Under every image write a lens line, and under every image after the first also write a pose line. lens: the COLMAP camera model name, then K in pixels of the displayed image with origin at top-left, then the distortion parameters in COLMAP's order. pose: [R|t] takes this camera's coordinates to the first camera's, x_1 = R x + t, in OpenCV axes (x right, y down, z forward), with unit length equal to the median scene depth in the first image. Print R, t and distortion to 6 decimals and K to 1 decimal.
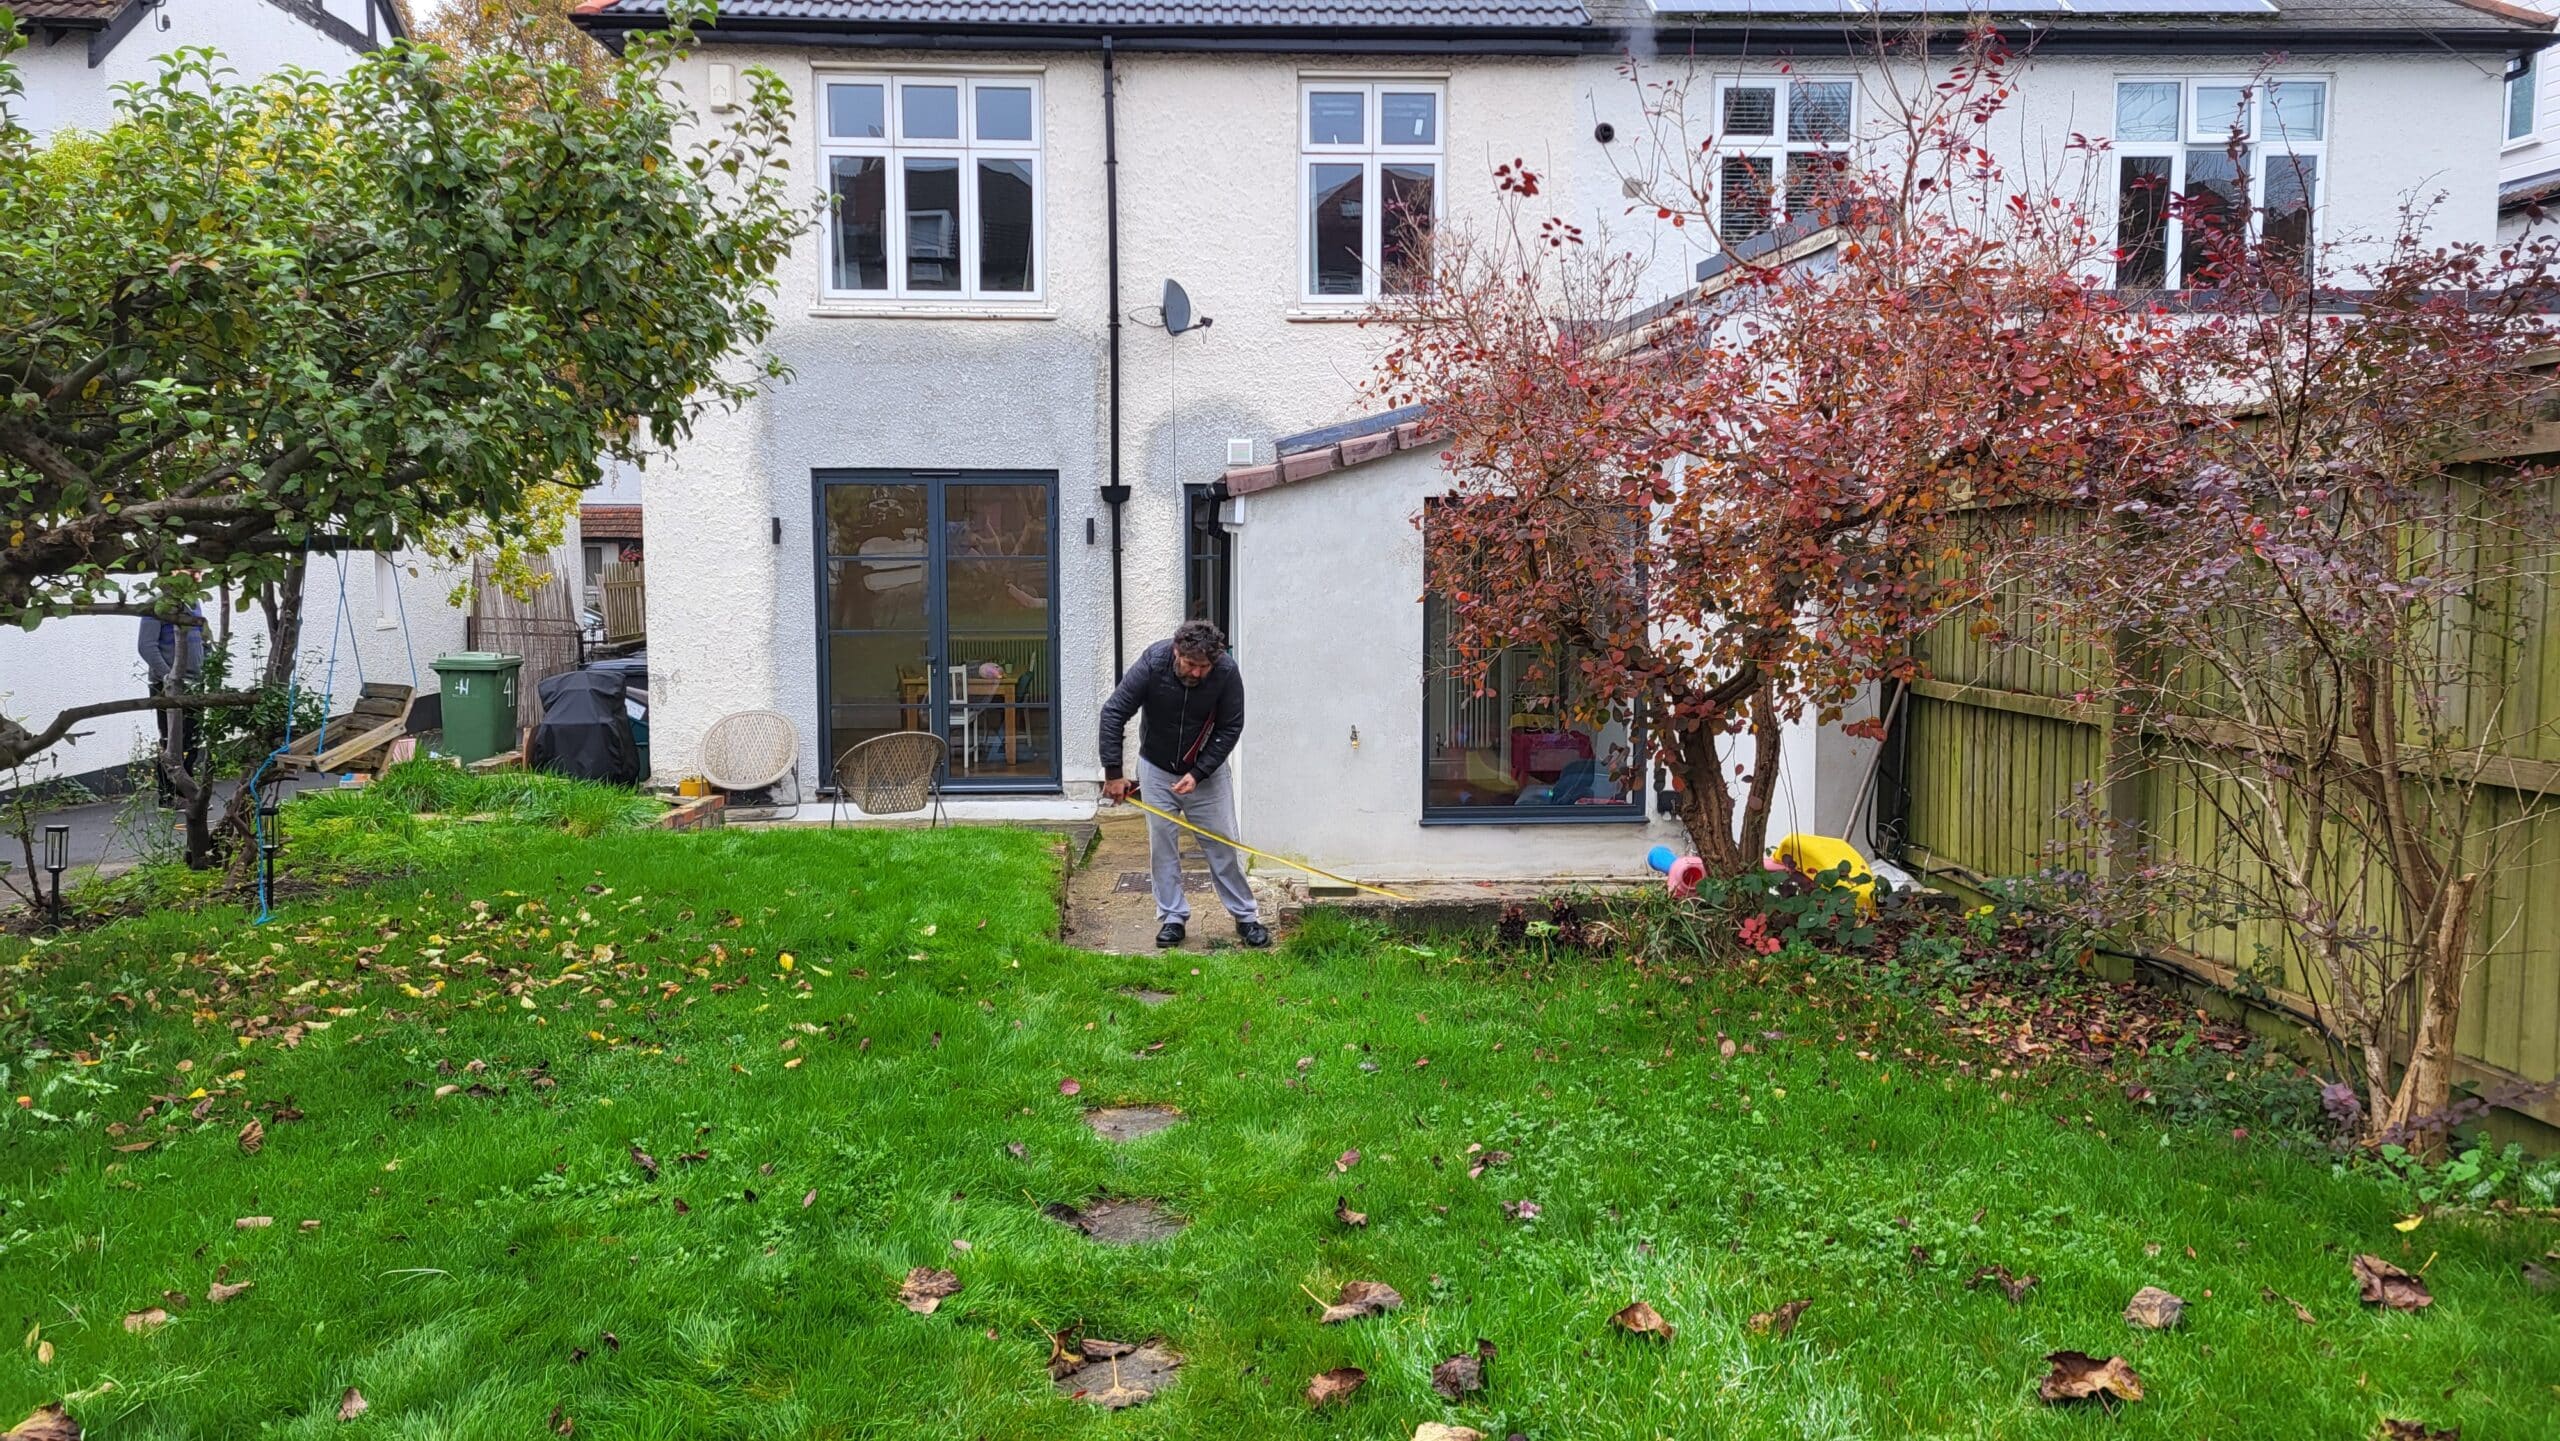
lens RADIAL K [[1925.1, 0, 1246.2], [0, 1925.1, 704.2], [0, 0, 1]] dist [0.060853, -0.038878]
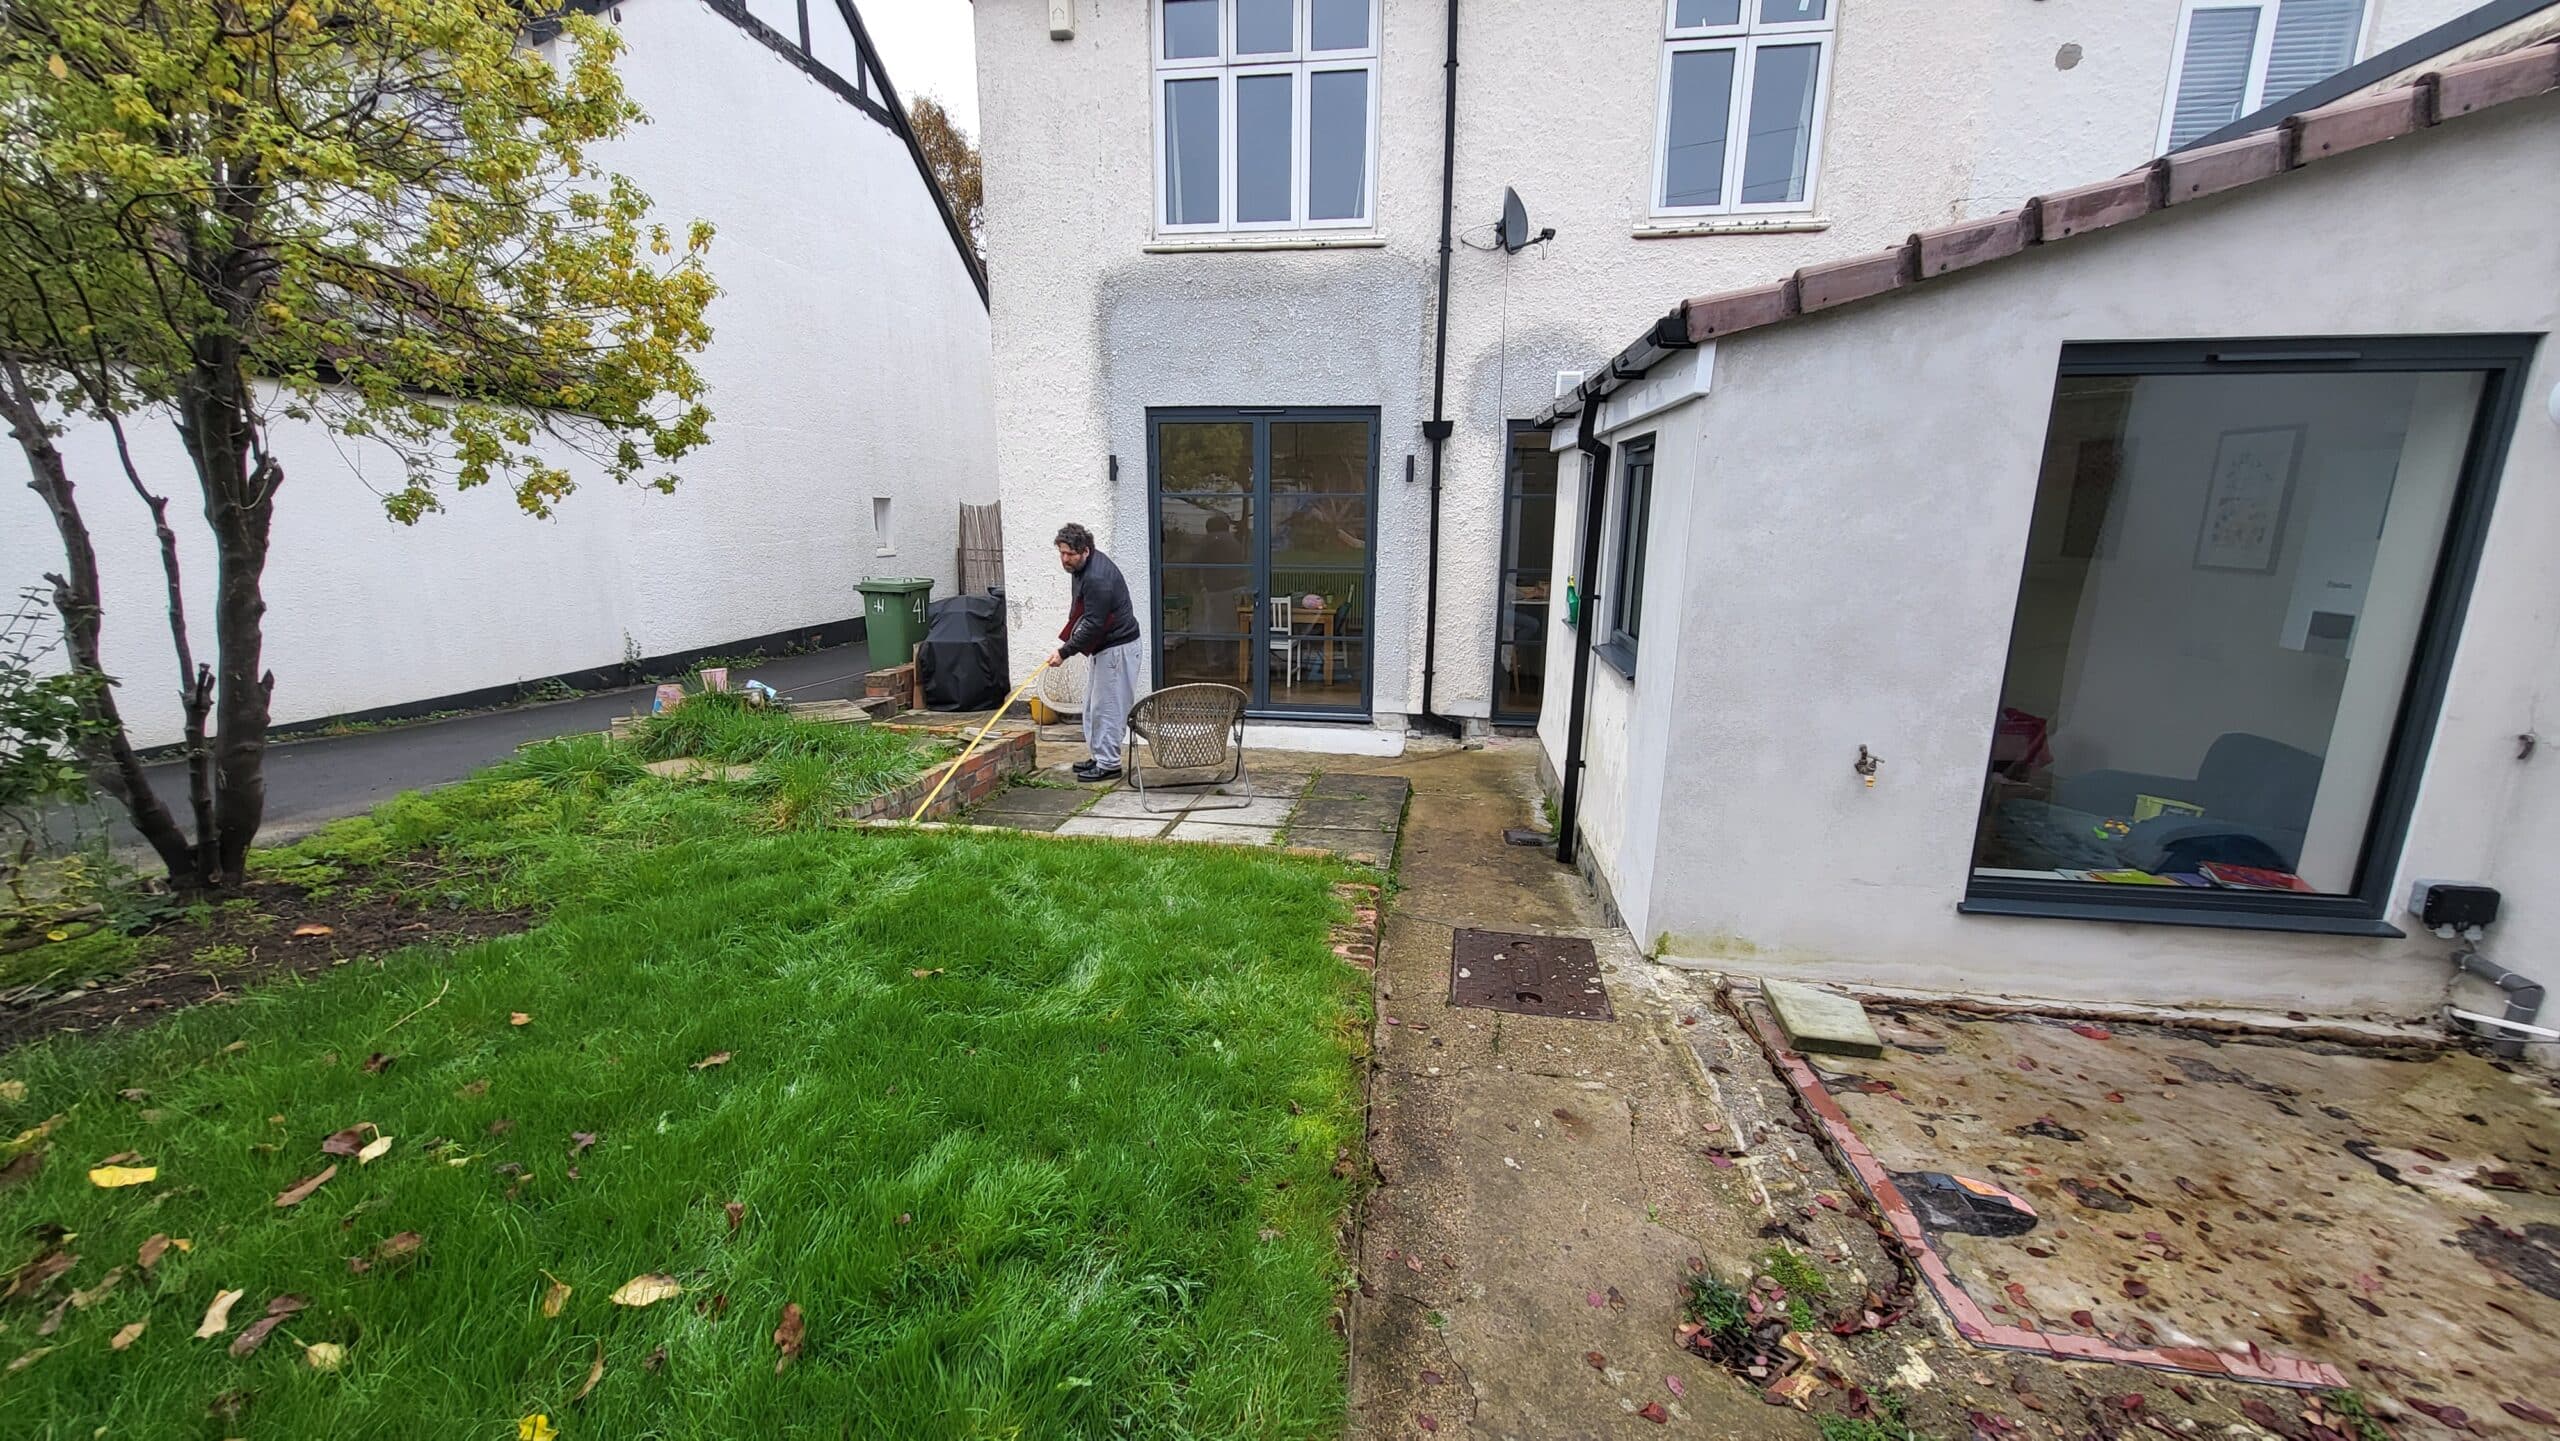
lens RADIAL K [[1005.8, 0, 1263.3], [0, 1005.8, 733.6], [0, 0, 1]] dist [0.002216, -0.000132]
pose [[0.979222, 0.051143, -0.196236, -0.045970], [-0.024995, 0.990736, 0.133478, -0.020911], [0.201245, -0.125800, 0.971429, 0.458577]]
